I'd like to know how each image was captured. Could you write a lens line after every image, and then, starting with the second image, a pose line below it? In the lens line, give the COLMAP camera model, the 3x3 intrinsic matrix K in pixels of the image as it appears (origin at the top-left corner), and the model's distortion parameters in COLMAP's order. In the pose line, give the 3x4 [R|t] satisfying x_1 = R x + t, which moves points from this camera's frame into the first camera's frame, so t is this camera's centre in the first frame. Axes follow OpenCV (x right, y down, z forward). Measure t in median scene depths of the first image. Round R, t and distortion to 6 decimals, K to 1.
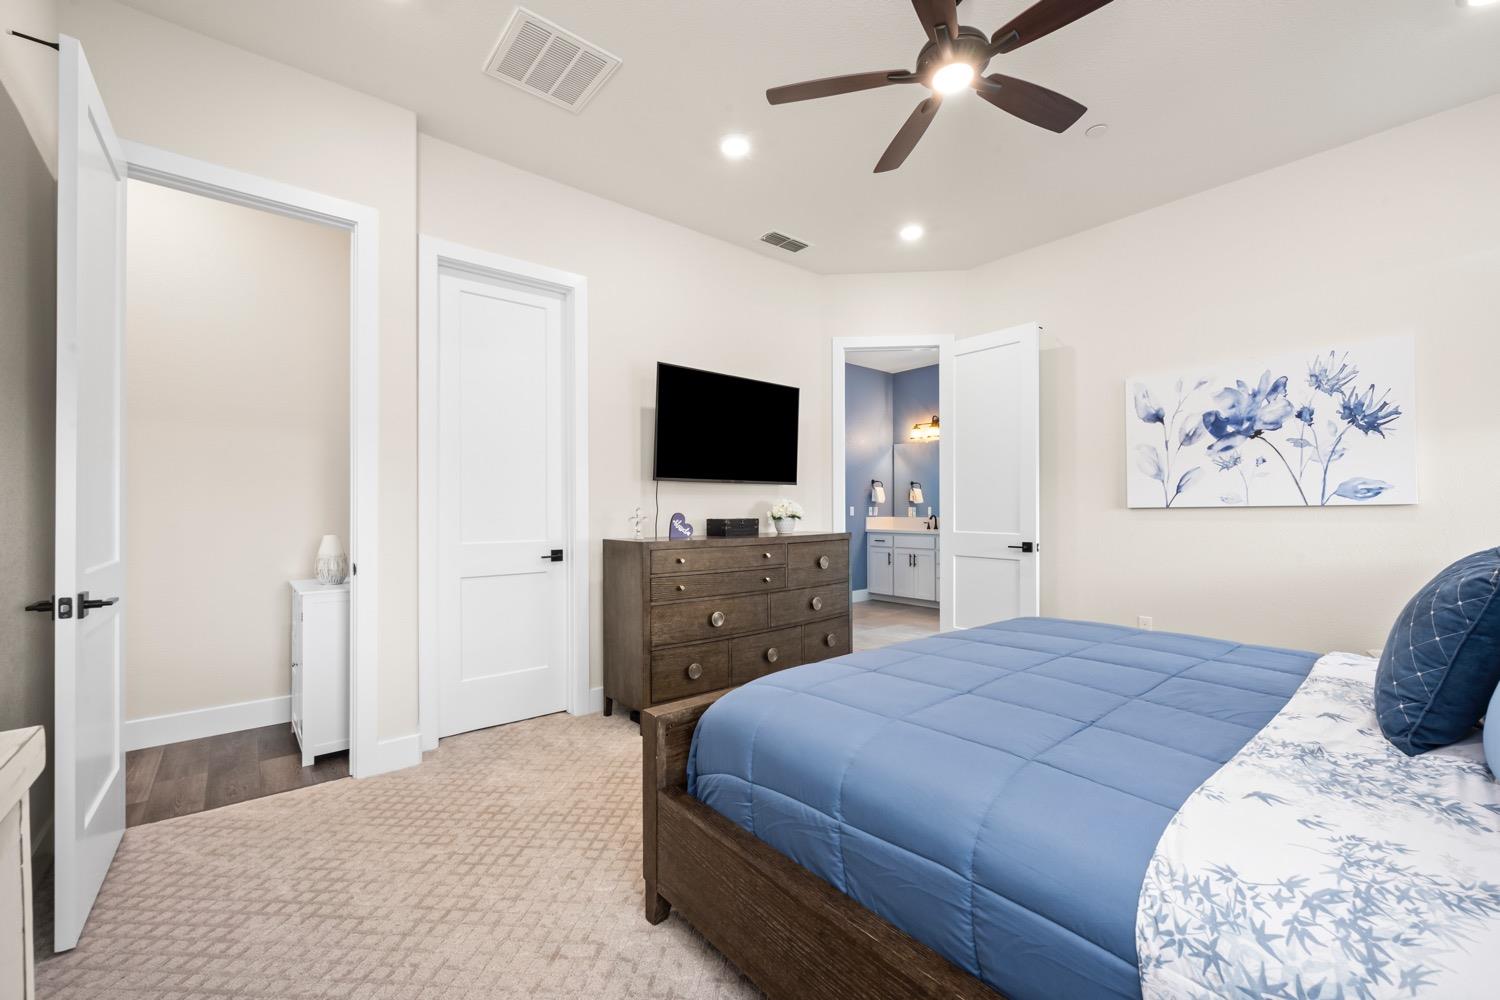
lens RADIAL K [[603.1, 0, 754.5], [0, 603.1, 507.7], [0, 0, 1]] dist [-0.002658, 0.000191]
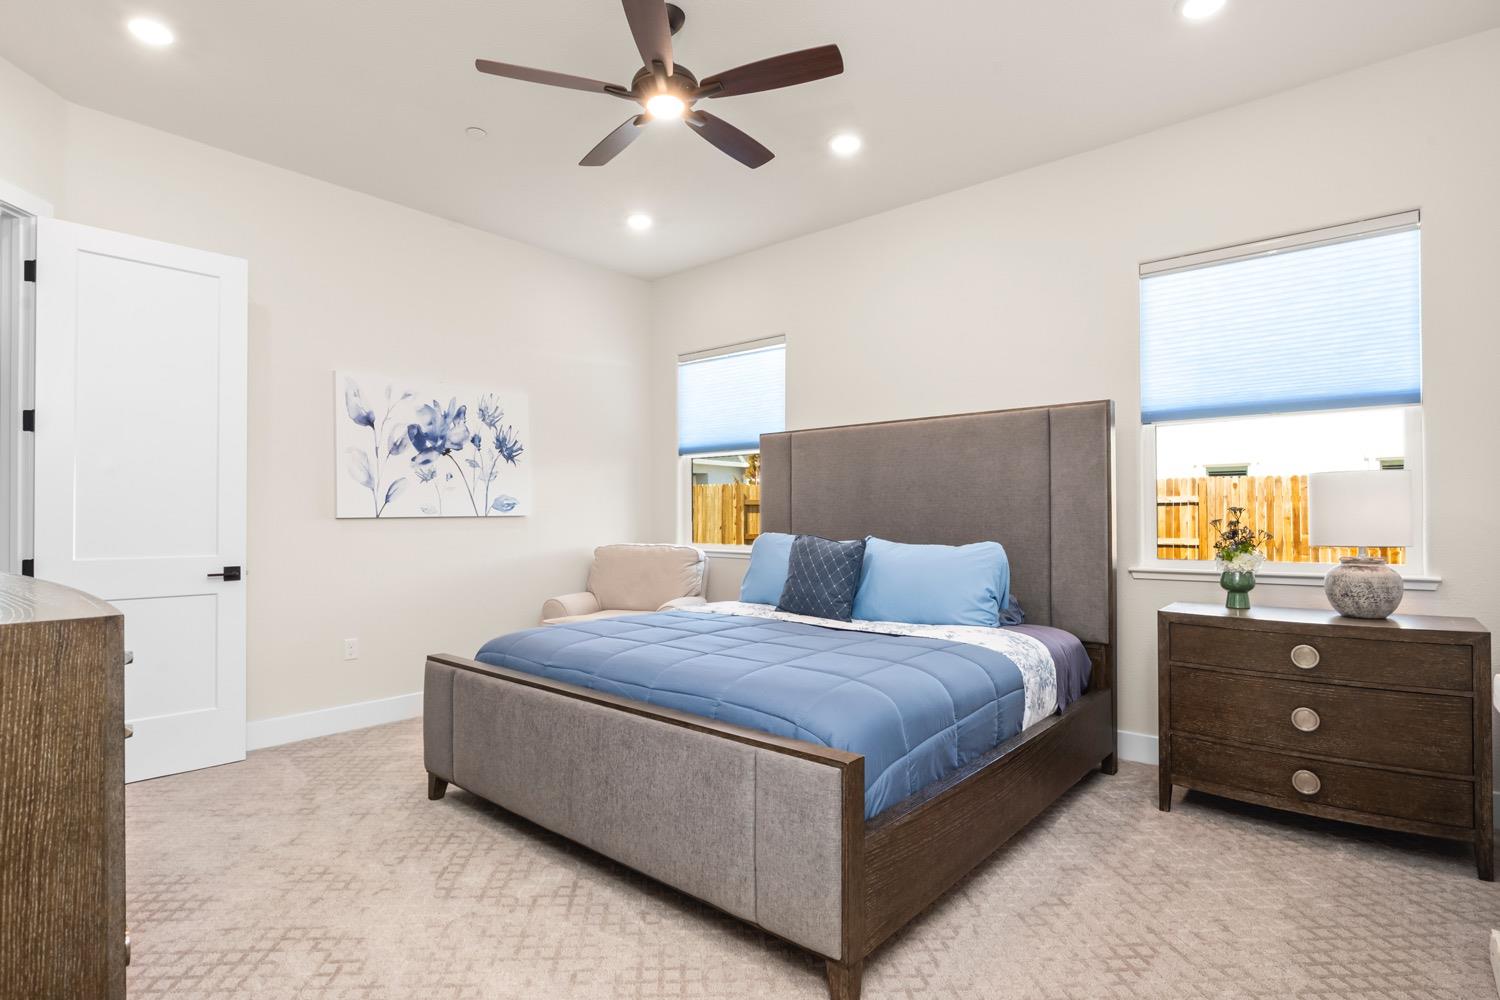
lens RADIAL K [[723.5, 0, 751.6], [0, 723.5, 508.2], [0, 0, 1]] dist [-0.003314, 0.001699]
pose [[-0.143009, 0.014112, 0.989621, -0.568968], [-0.001818, 0.999893, -0.014521, 0.000441], [-0.989720, -0.003876, -0.142969, 0.628555]]
